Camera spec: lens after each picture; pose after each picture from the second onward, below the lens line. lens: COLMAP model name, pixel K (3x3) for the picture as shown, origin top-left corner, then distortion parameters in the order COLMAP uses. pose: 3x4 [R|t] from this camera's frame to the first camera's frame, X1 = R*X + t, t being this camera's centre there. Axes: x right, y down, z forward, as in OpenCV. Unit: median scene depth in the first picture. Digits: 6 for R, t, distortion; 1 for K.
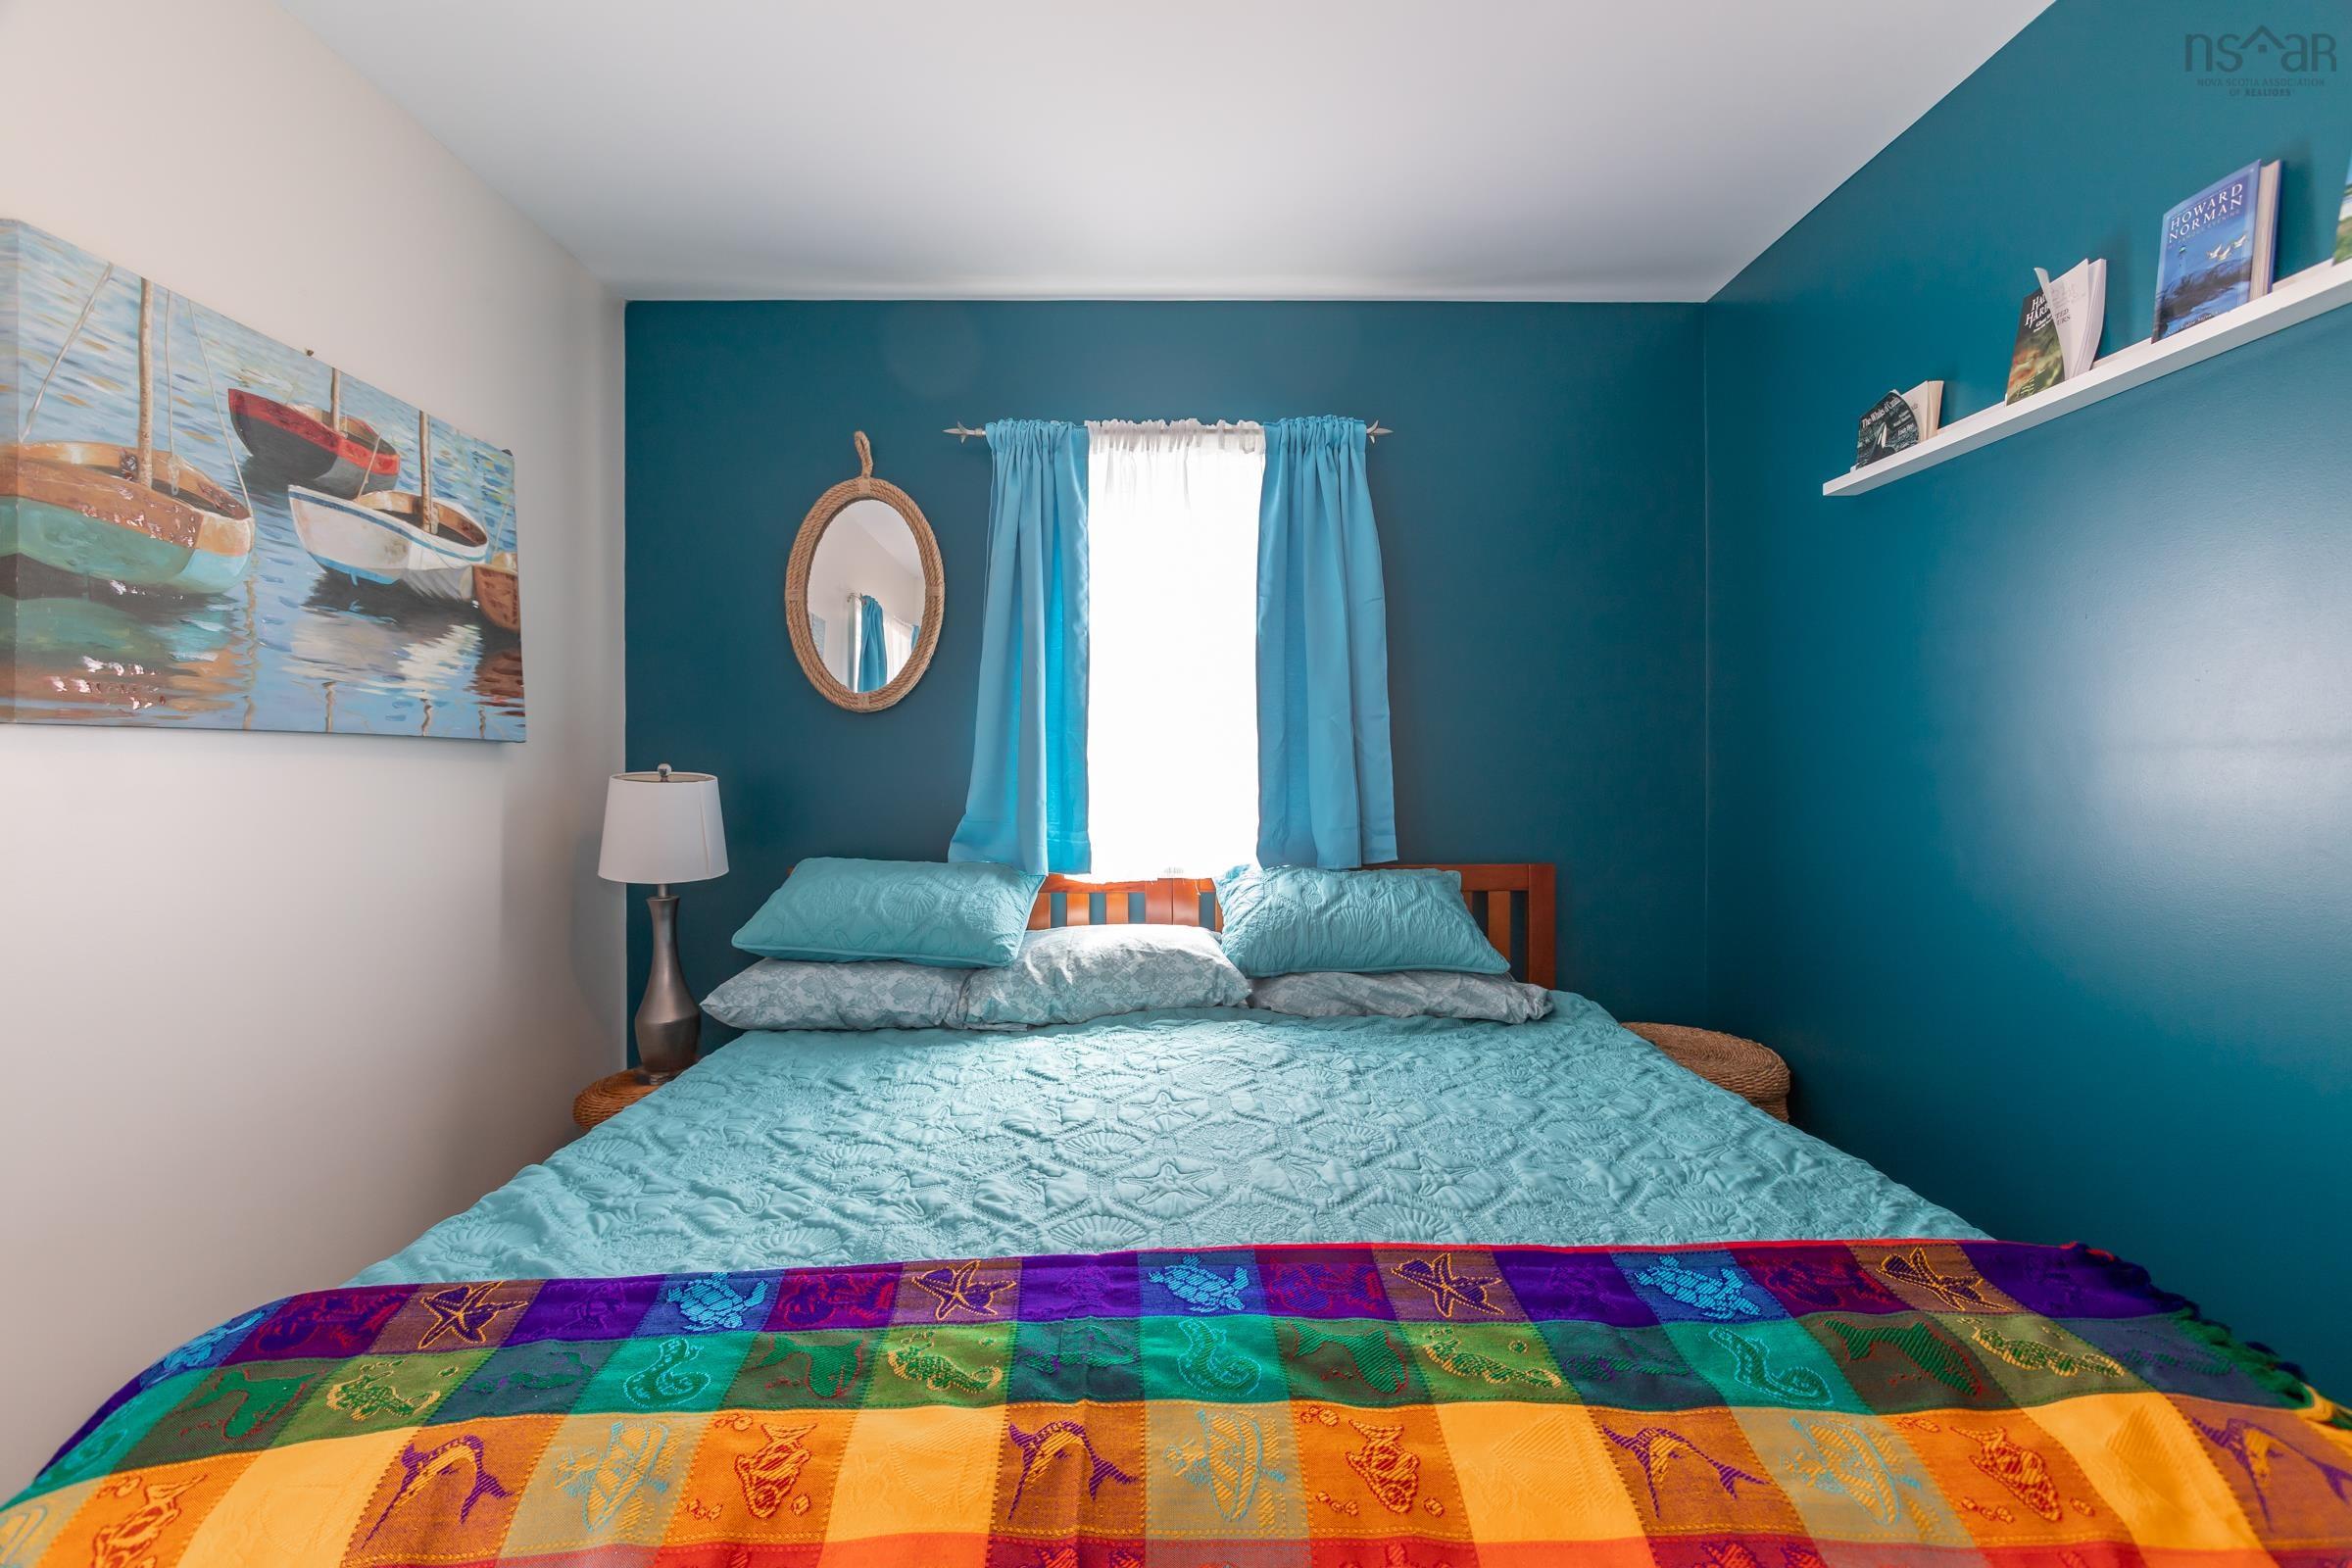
lens RADIAL K [[1057.4, 0, 1180.6], [0, 1057.4, 787.1], [0, 0, 1]] dist [-0.014568, 0.009814]
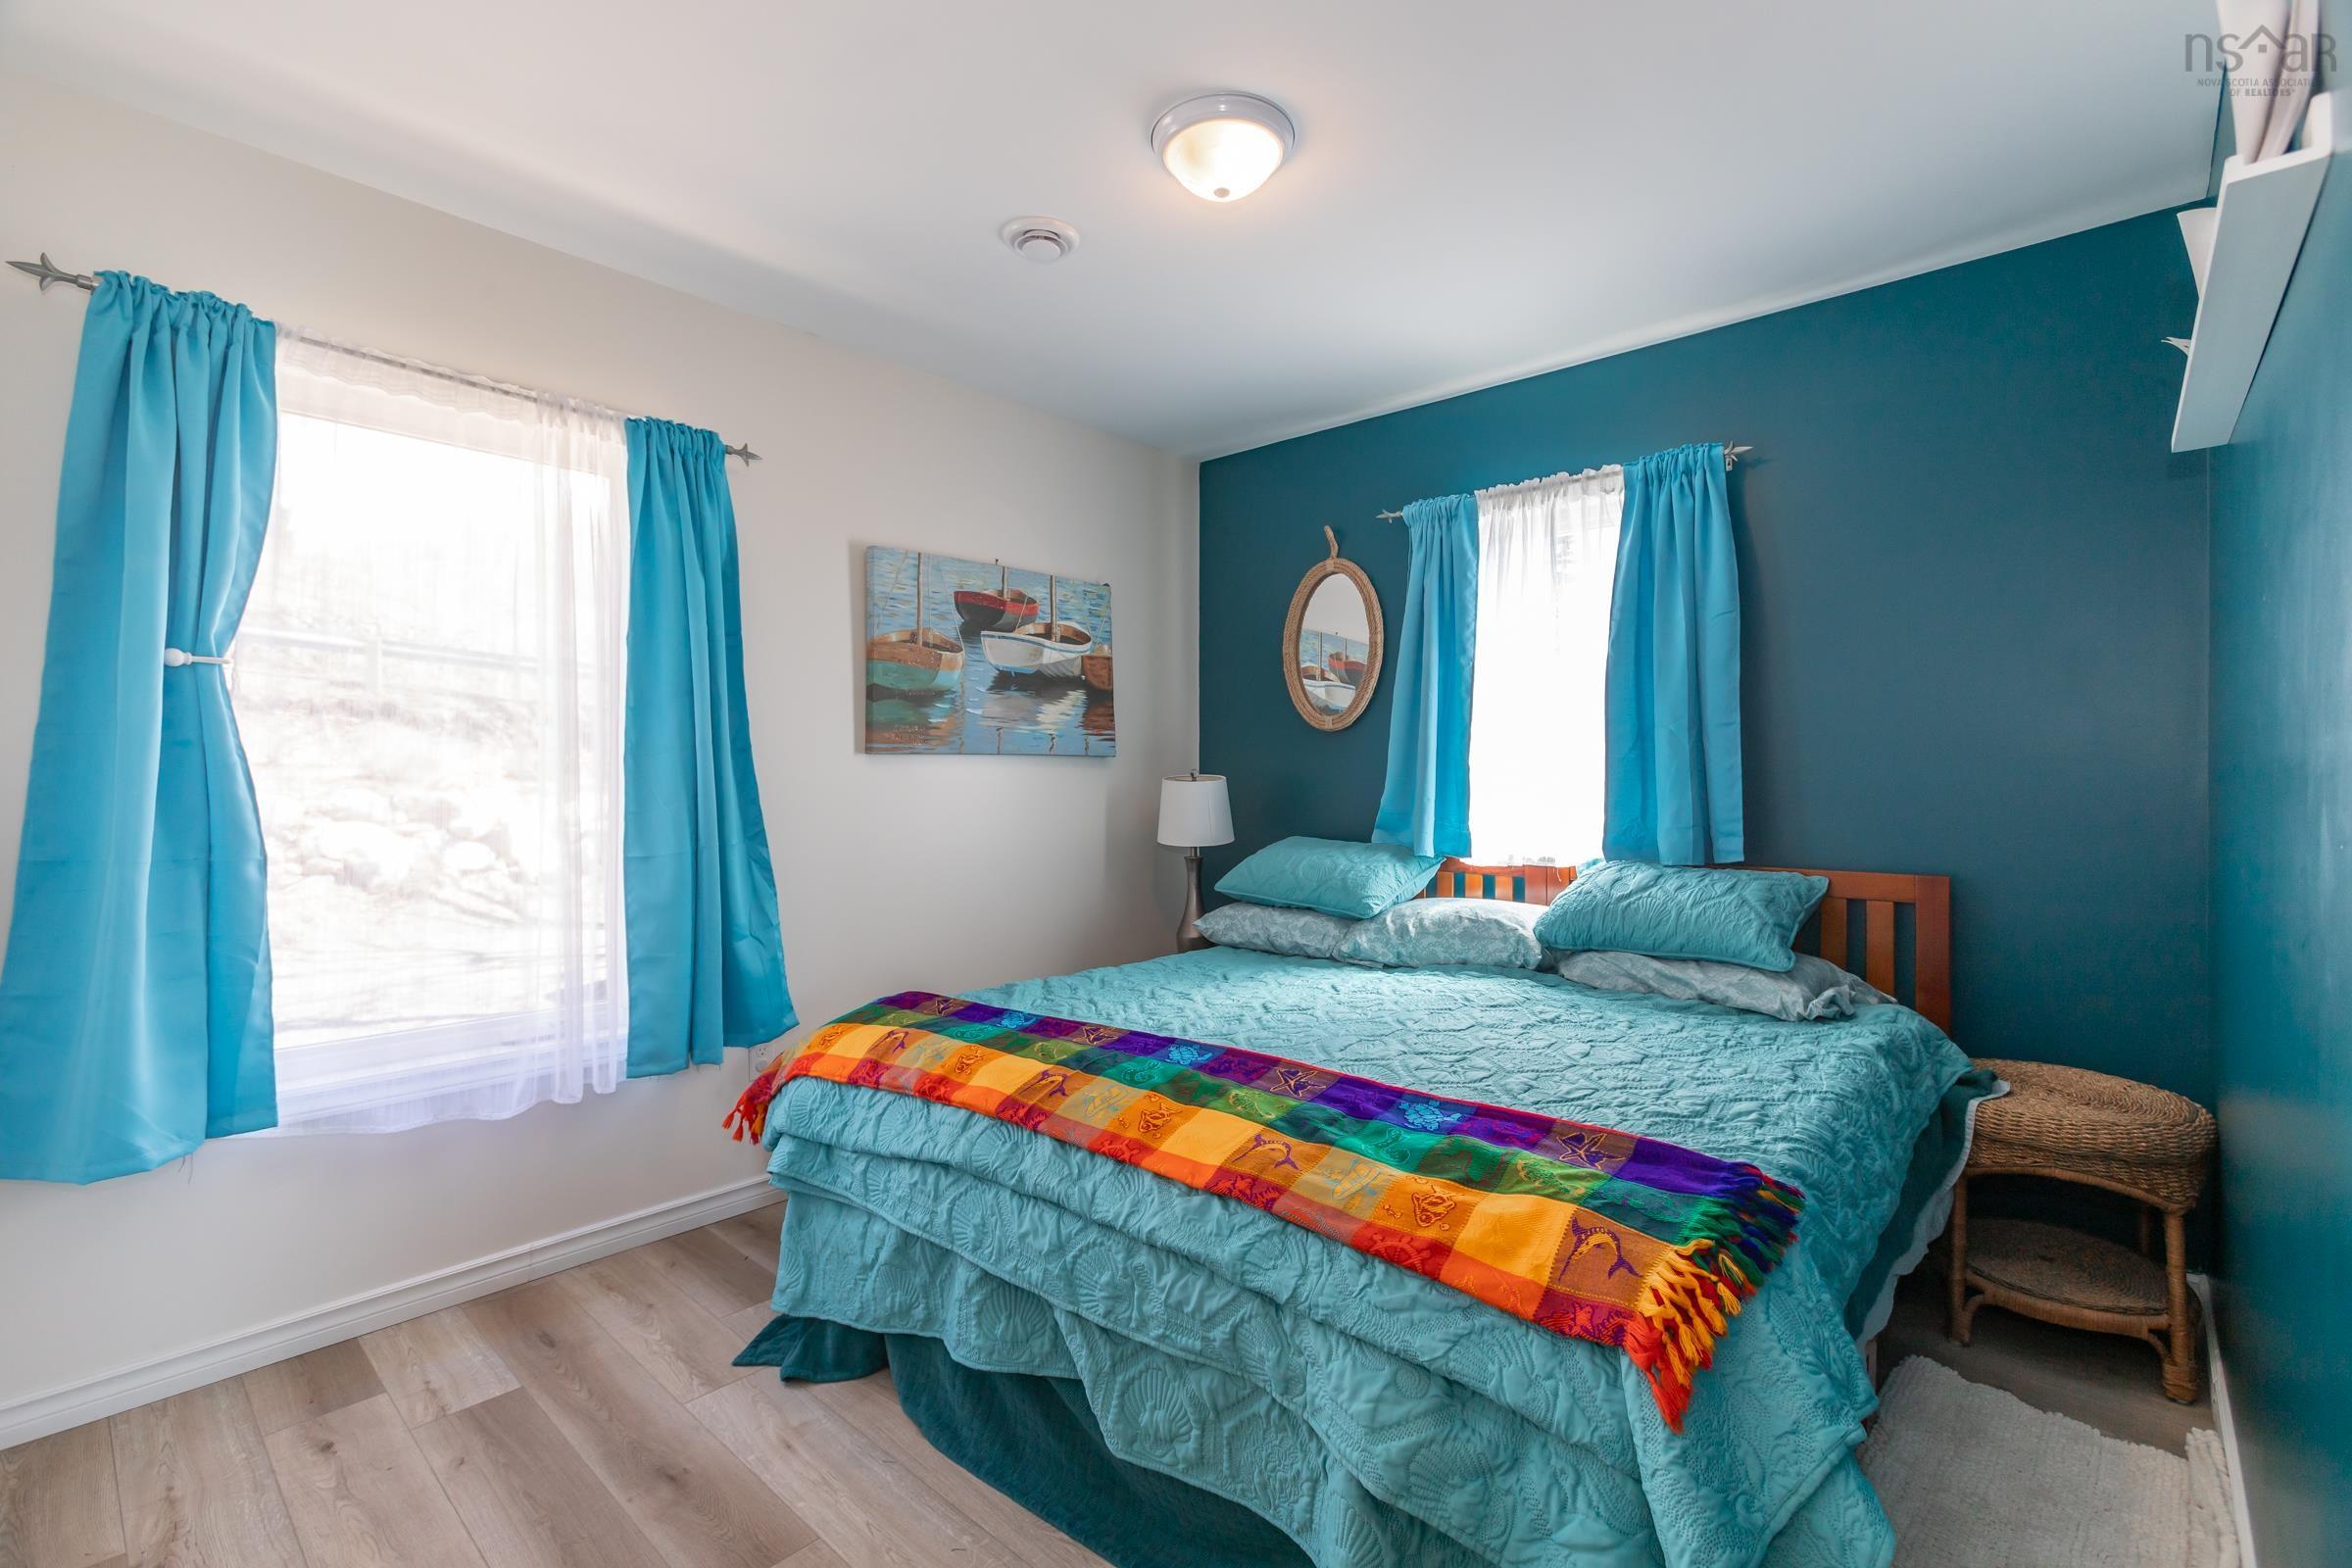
lens RADIAL K [[1057.4, 0, 1163.8], [0, 1057.4, 782.7], [0, 0, 1]] dist [-0.014568, 0.009814]
pose [[0.733937, 0.007825, -0.679173, 0.559932], [-0.011662, 0.999931, -0.001082, -0.000247], [0.679118, 0.008715, 0.733978, -0.173013]]
